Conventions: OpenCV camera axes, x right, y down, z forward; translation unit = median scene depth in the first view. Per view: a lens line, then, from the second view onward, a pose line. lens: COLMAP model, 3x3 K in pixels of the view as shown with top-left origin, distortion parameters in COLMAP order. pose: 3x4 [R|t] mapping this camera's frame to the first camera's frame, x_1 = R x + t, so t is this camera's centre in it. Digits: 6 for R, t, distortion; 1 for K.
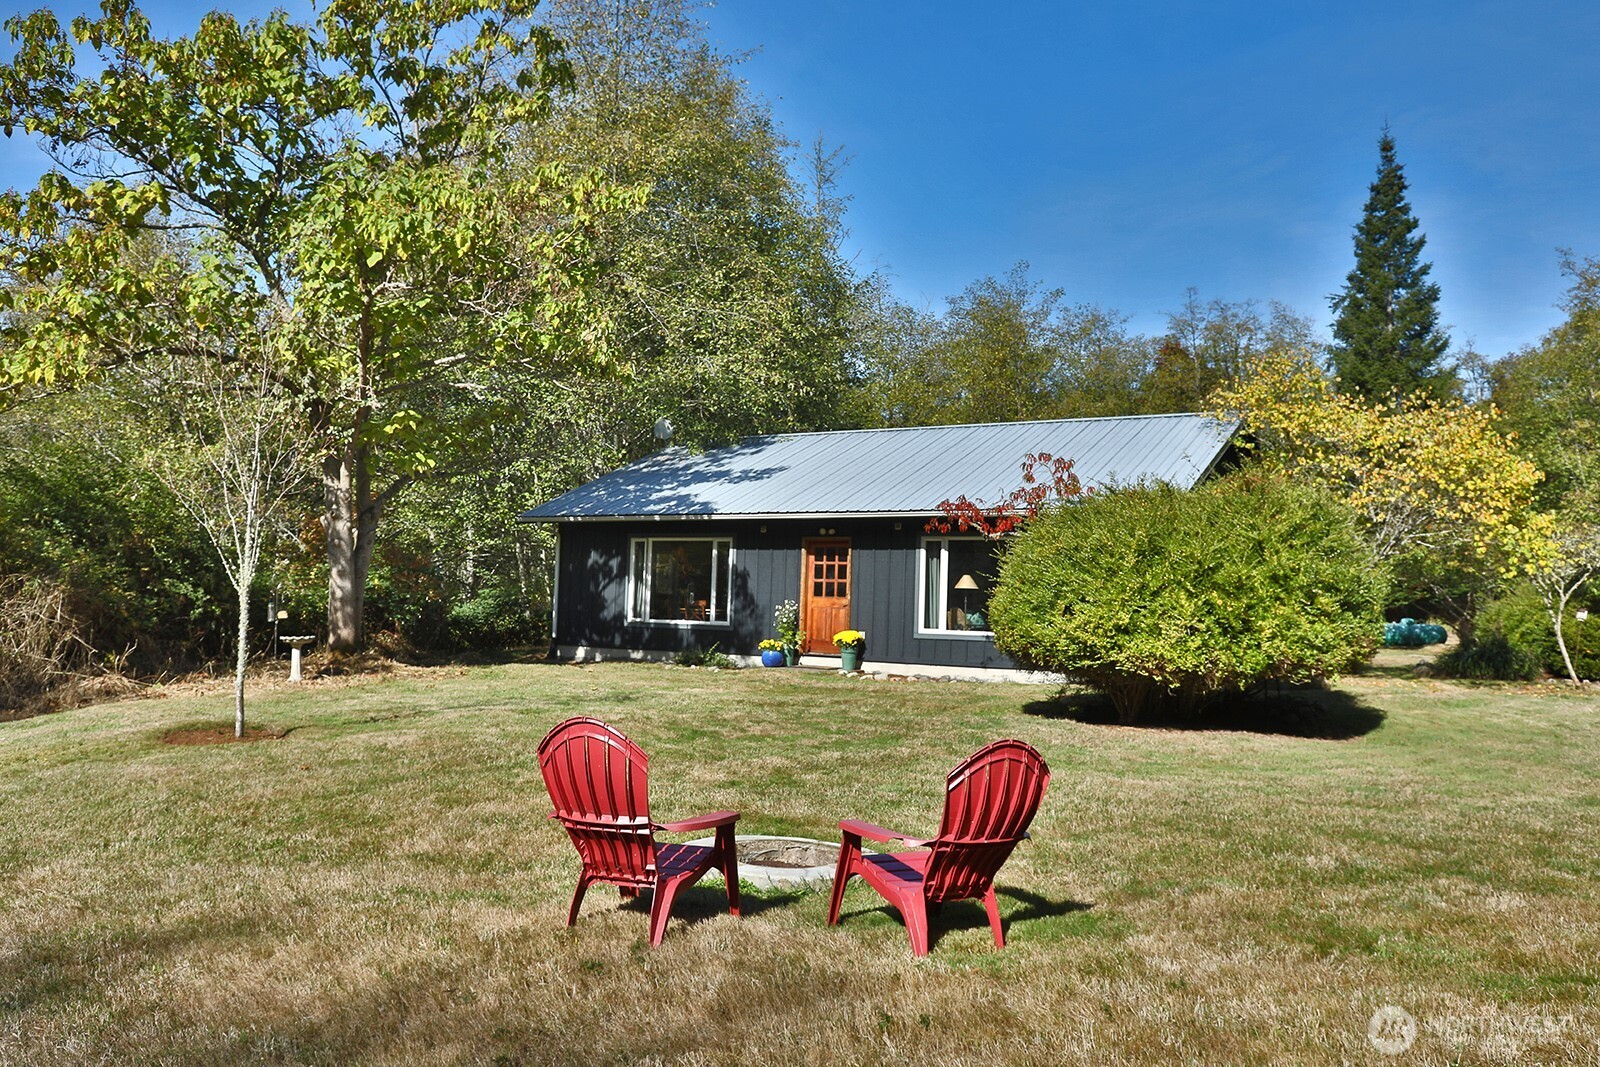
lens RADIAL K [[1274.2, 0, 800.0], [0, 1274.2, 533.5], [0, 0, 1]] dist [-0.062261, -0.002296]
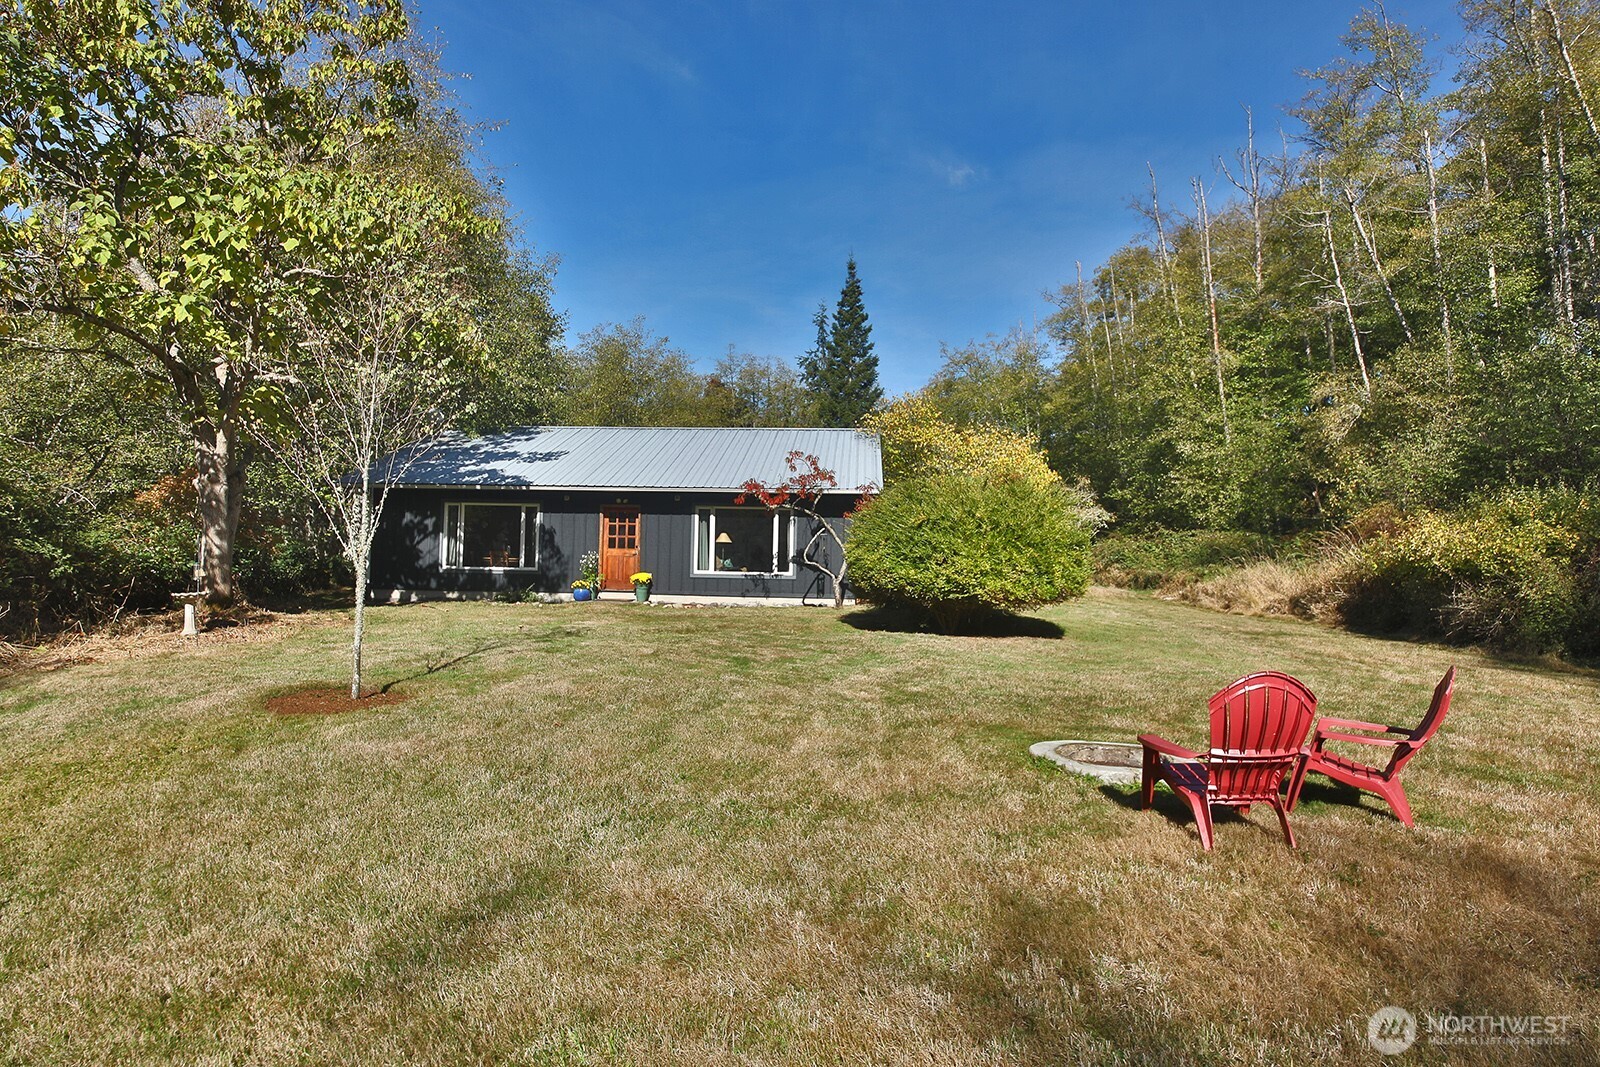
lens RADIAL K [[832.9, 0, 800.0], [0, 832.9, 533.5], [0, 0, 1]] dist [0.053252, -0.045914]
pose [[0.896445, 0.000128, 0.443154, -0.197682], [-0.017836, 0.999200, 0.035791, -0.001892], [-0.442795, -0.039989, 0.895730, 0.105831]]
